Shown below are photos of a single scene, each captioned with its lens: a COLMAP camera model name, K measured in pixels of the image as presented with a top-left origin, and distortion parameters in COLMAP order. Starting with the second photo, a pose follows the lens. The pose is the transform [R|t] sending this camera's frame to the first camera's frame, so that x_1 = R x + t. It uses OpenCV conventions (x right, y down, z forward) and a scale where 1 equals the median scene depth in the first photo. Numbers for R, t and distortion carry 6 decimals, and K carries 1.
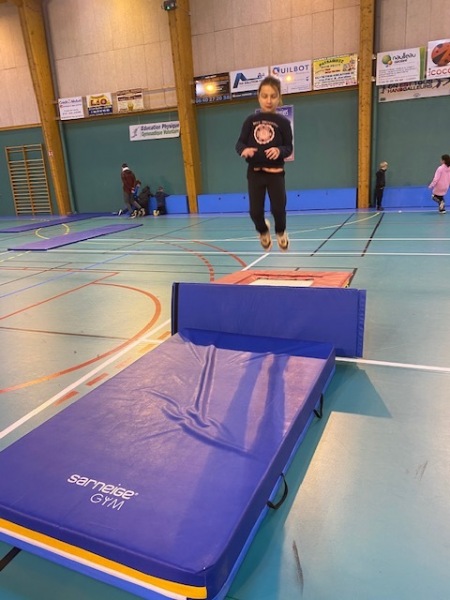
lens RADIAL K [[461.1, 0, 220.2], [0, 461.1, 300.0], [0, 0, 1]] dist [0.006718, -0.008614]
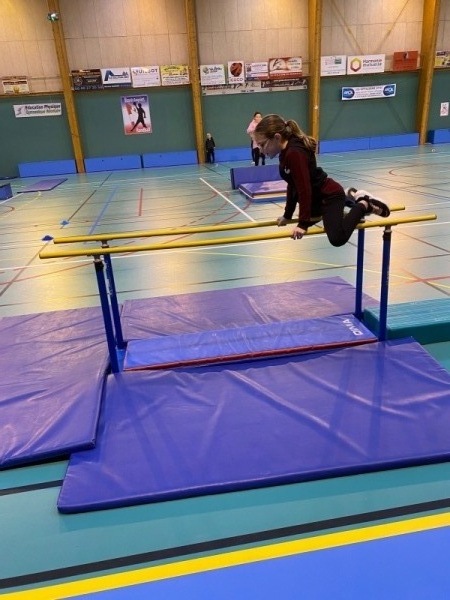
lens RADIAL K [[461.1, 0, 217.9], [0, 461.1, 300.1], [0, 0, 1]] dist [0.006718, -0.008614]
pose [[0.864799, -0.171871, 0.471787, -0.471157], [0.152639, 0.985113, 0.079083, 0.149798], [-0.478356, 0.003622, 0.878159, -0.421309]]
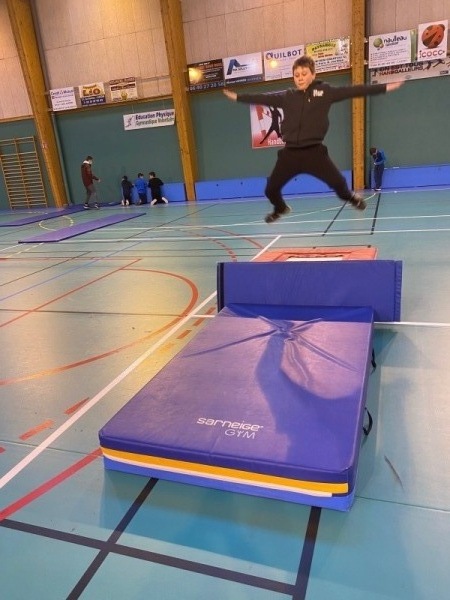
lens RADIAL K [[461.1, 0, 220.7], [0, 461.1, 302.4], [0, 0, 1]] dist [0.006718, -0.008614]
pose [[0.998698, -0.040776, 0.030642, -0.038776], [0.039806, 0.998707, 0.031627, 0.006640], [-0.031892, -0.030366, 0.999030, -0.024999]]
